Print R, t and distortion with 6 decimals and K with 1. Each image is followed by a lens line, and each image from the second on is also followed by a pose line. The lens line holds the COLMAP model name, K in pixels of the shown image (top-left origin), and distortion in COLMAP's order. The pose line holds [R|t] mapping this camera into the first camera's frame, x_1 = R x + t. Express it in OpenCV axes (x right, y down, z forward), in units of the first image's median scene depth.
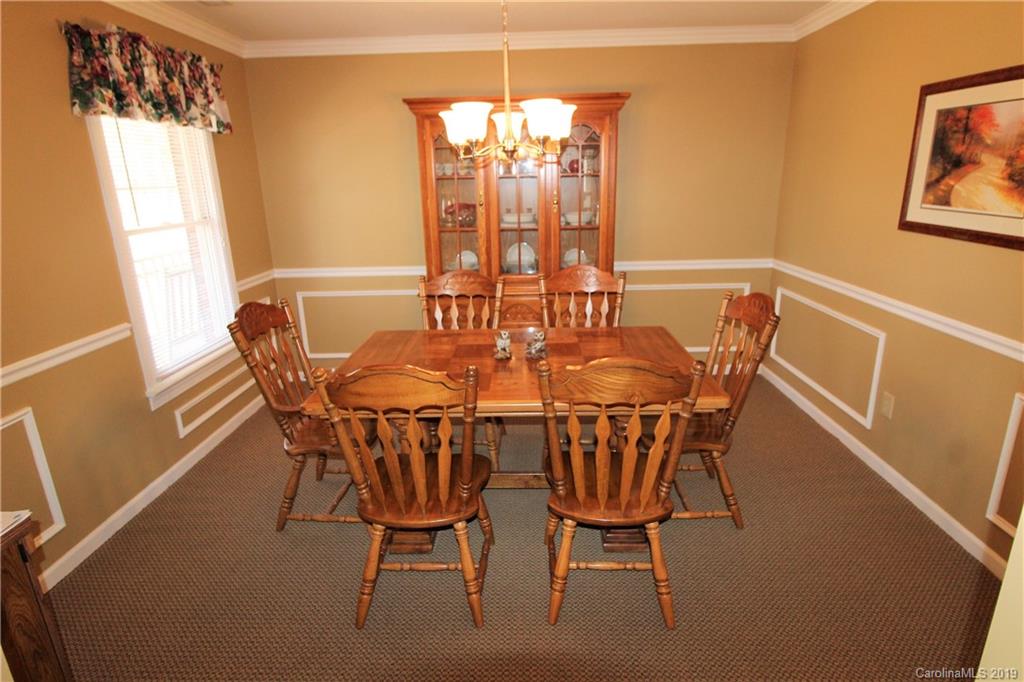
lens RADIAL K [[537.9, 0, 520.4], [0, 537.9, 336.6], [0, 0, 1]] dist [-0.000217, -0.006420]
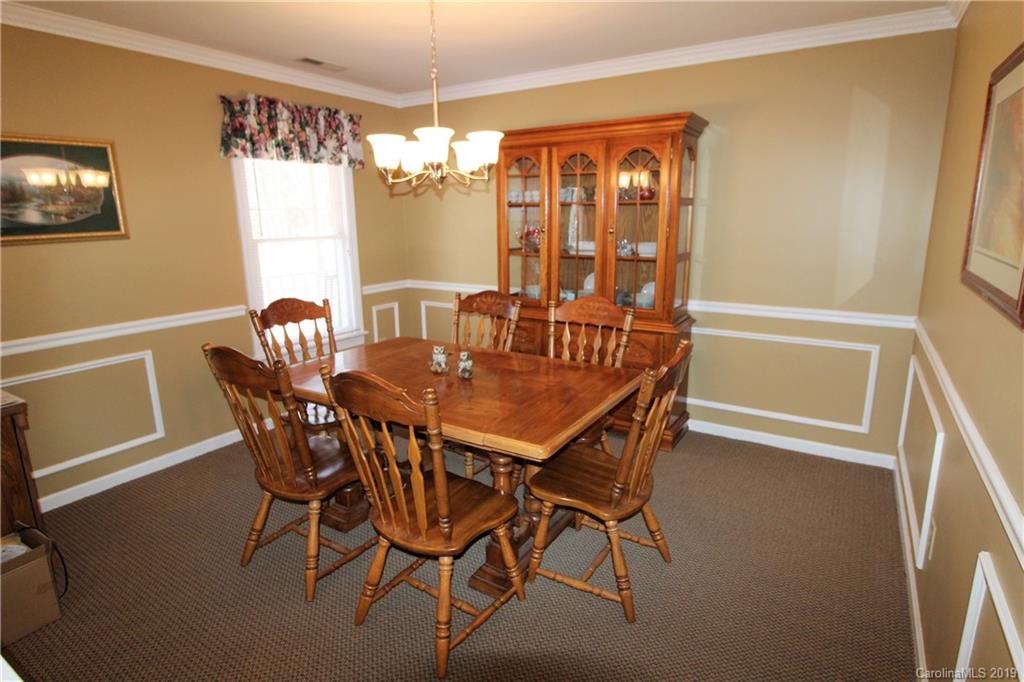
lens RADIAL K [[537.9, 0, 521.9], [0, 537.9, 340.6], [0, 0, 1]] dist [-0.000217, -0.006420]
pose [[0.860887, 0.128977, -0.492177, 0.567078], [-0.154305, 0.987962, -0.011003, -0.031218], [0.484833, 0.085418, 0.870425, 0.152439]]
